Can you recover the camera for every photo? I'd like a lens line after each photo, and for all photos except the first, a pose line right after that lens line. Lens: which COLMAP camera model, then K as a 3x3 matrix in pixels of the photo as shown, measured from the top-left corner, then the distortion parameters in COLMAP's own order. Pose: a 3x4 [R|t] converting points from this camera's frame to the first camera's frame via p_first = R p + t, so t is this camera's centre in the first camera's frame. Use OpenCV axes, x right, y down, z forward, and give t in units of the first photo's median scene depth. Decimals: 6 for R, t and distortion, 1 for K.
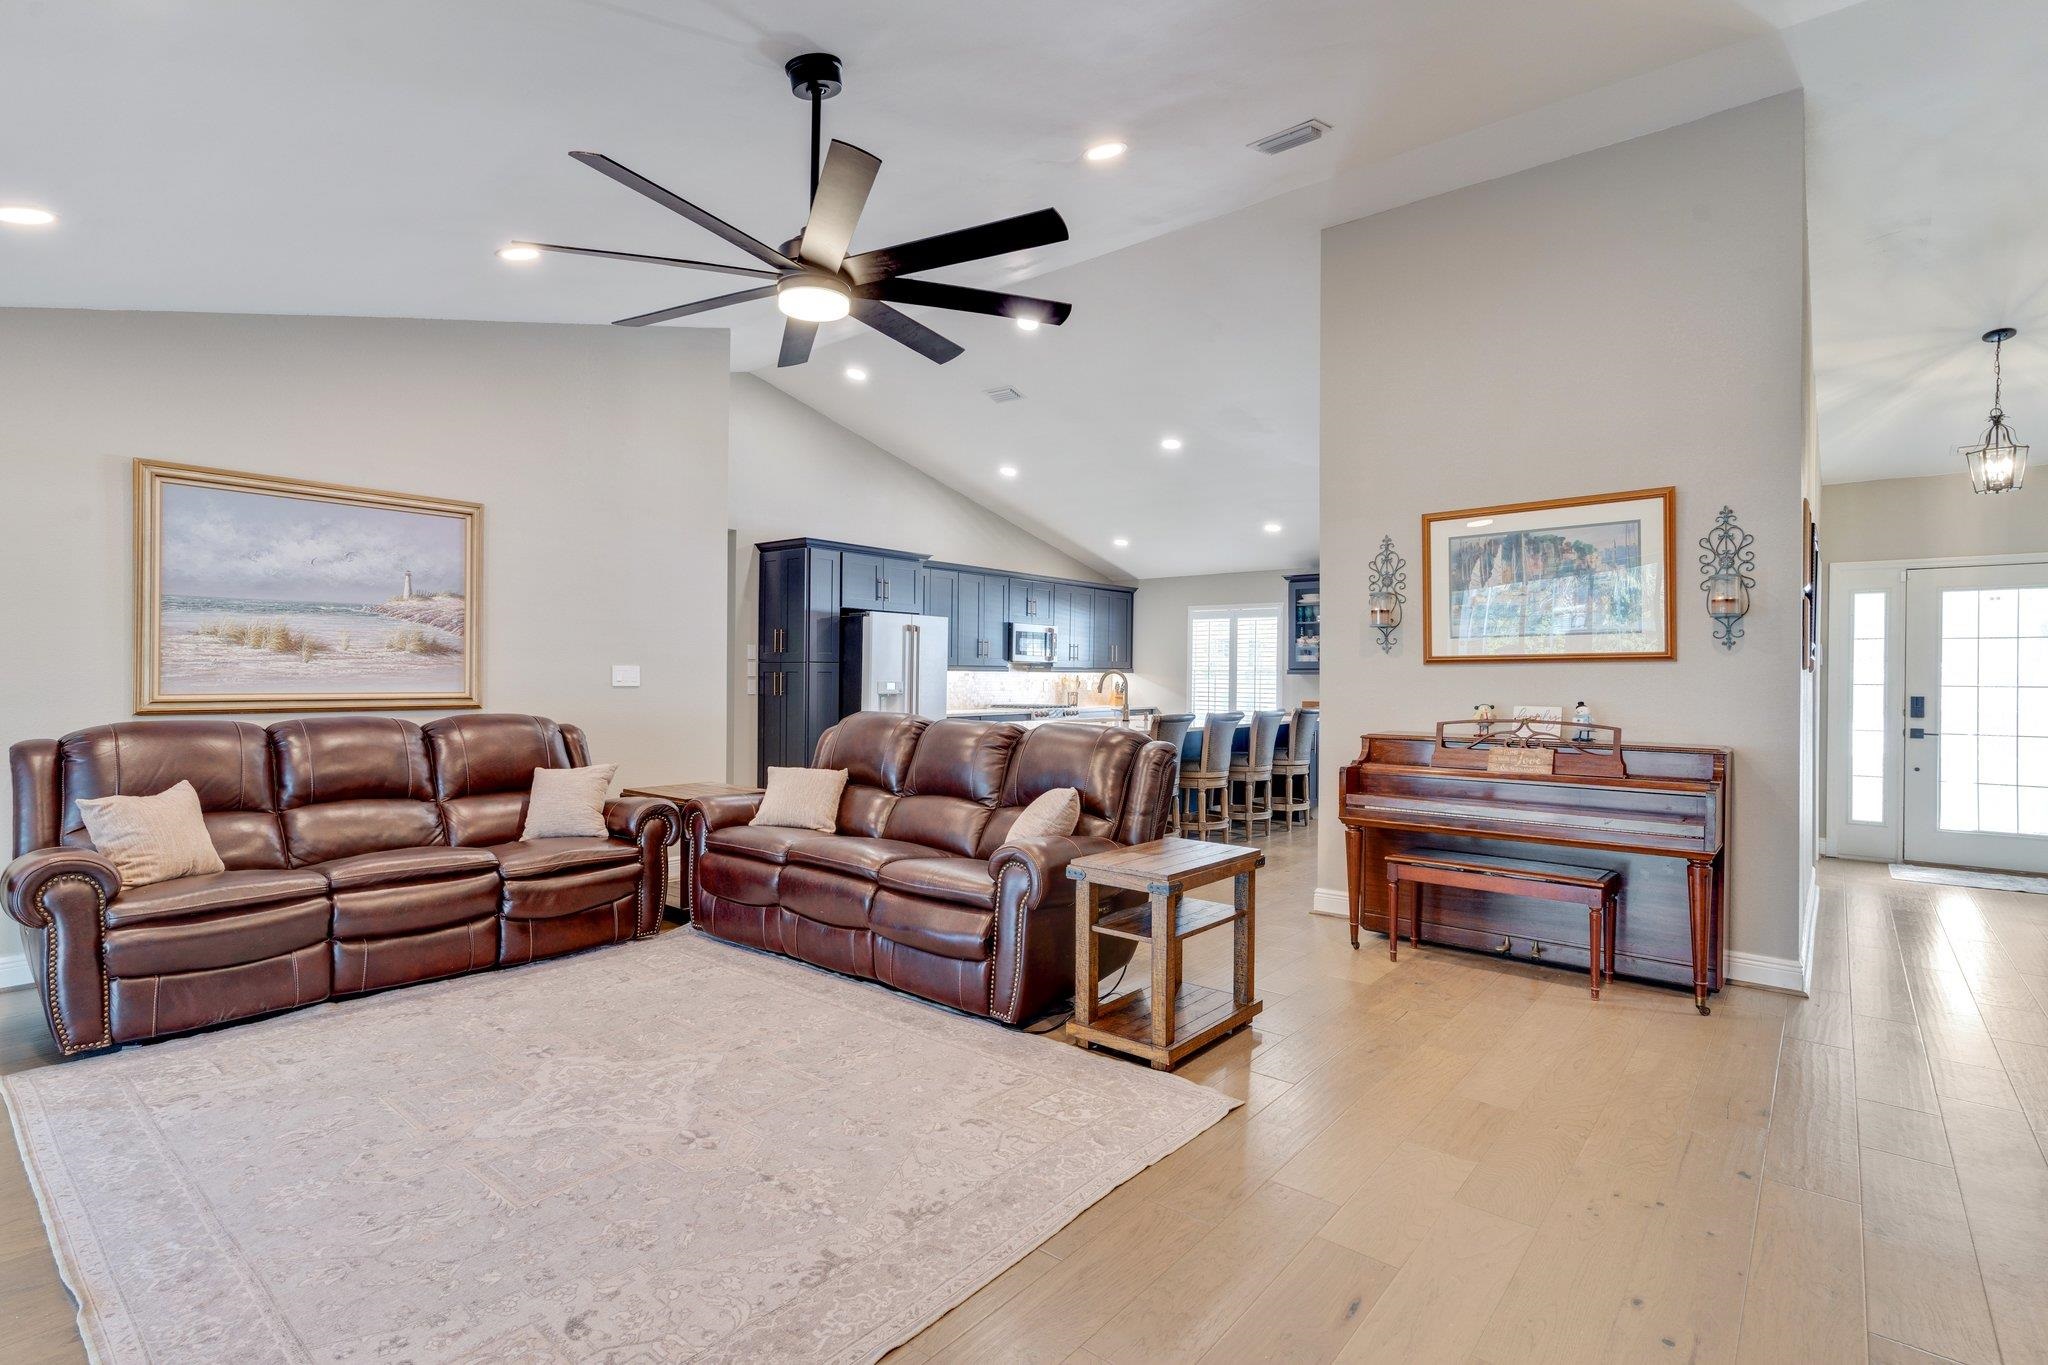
lens RADIAL K [[980.0, 0, 1018.1], [0, 980.0, 677.2], [0, 0, 1]] dist [0.002780, -0.000051]
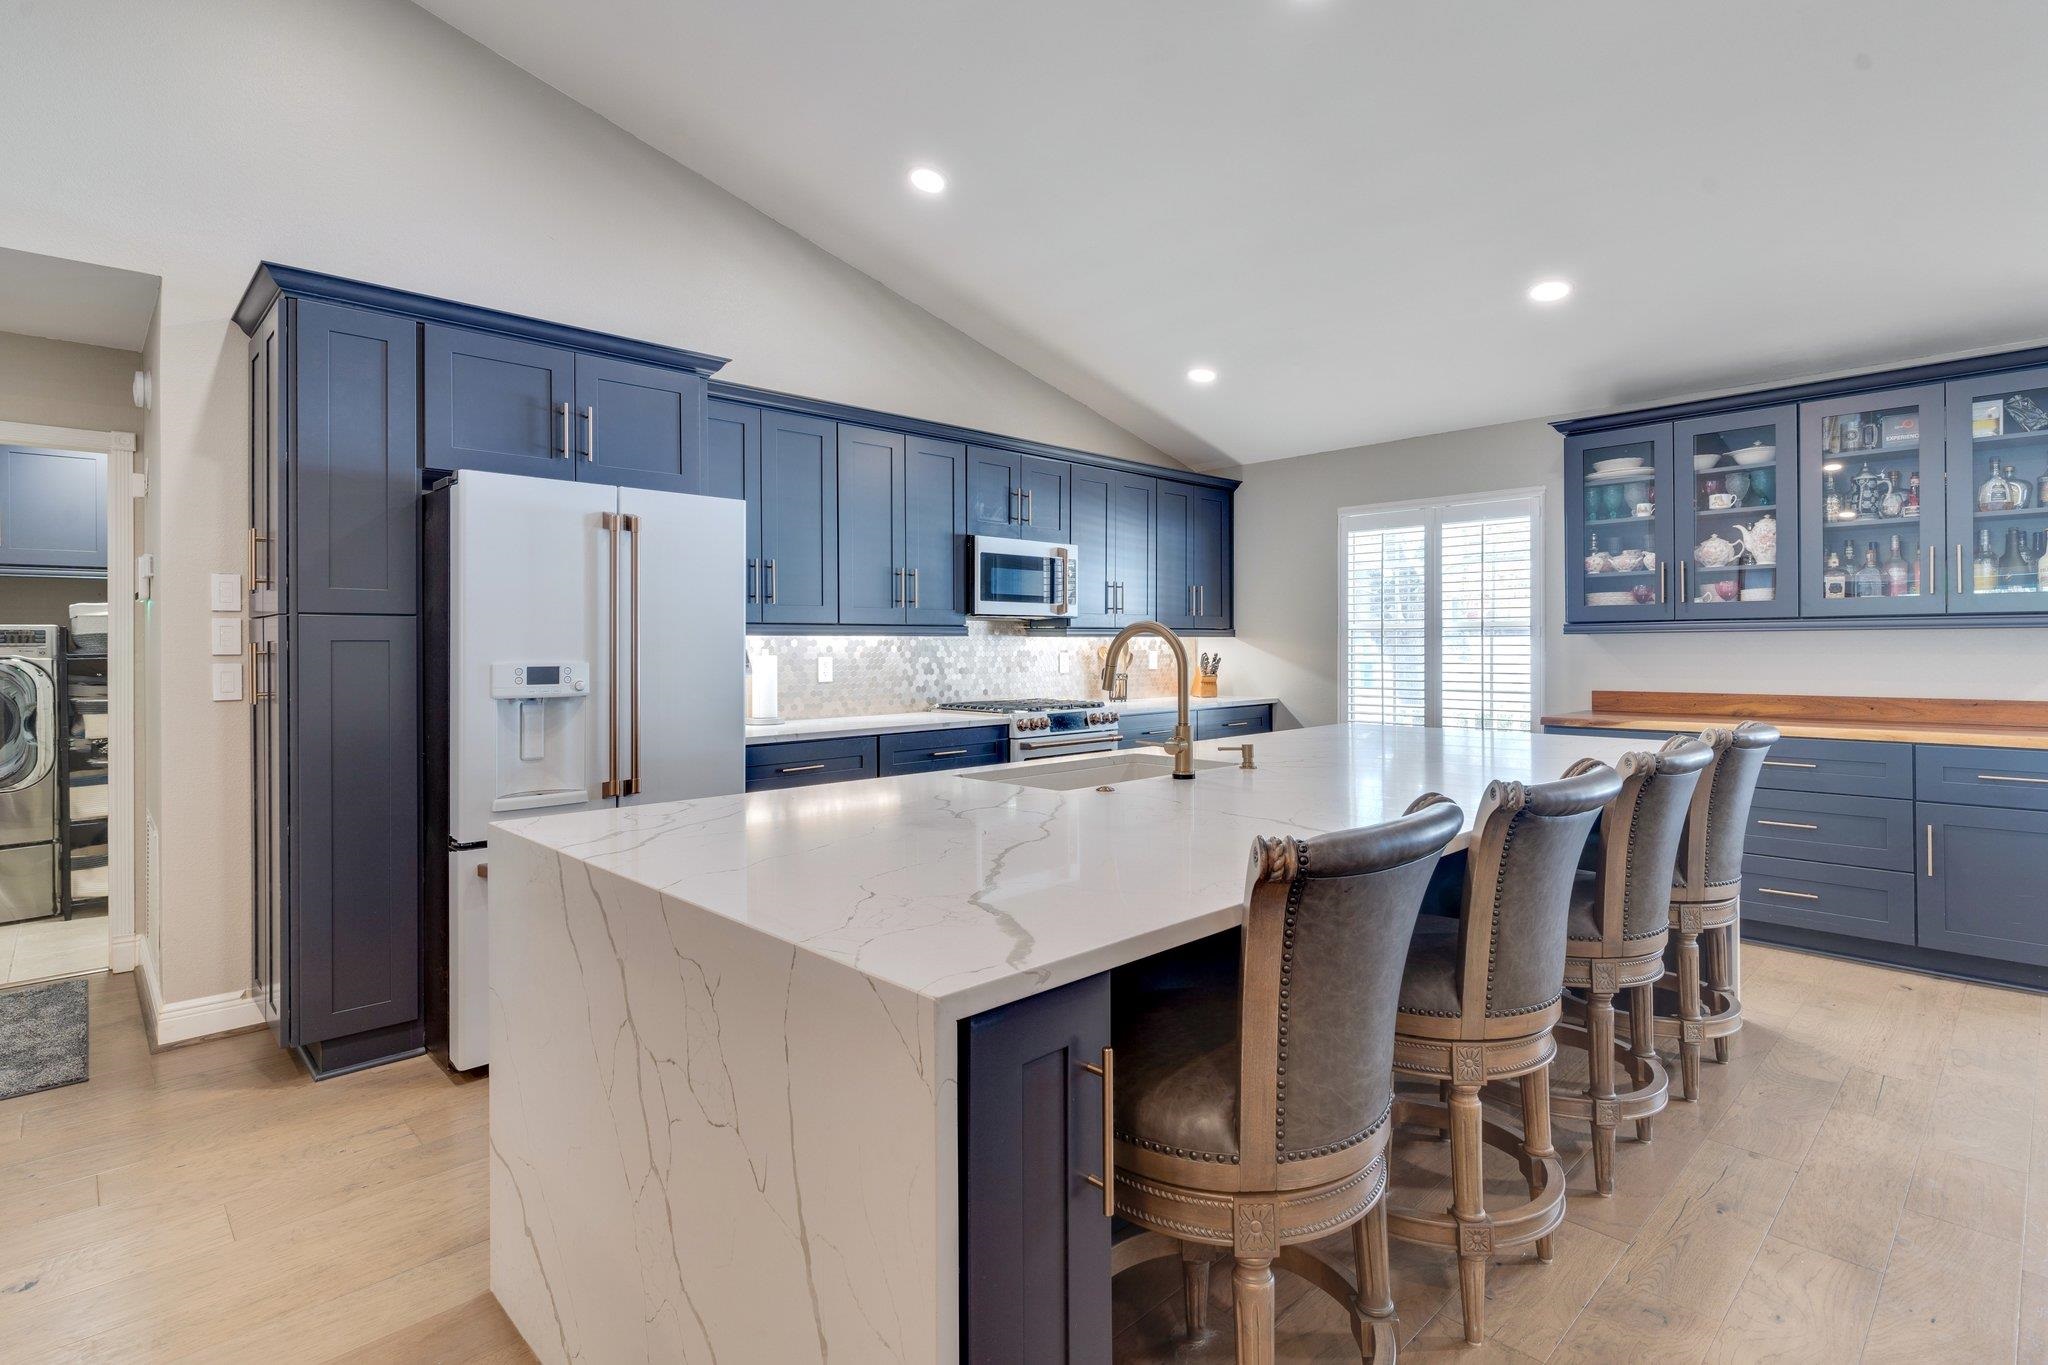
lens RADIAL K [[1006.0, 0, 1024.3], [0, 1006.0, 642.3], [0, 0, 1]] dist [0.003084, 0.000464]
pose [[0.994235, -0.013330, -0.106390, 0.109289], [0.012771, 0.999901, -0.005935, 0.001157], [0.106458, 0.004542, 0.994307, 0.773233]]
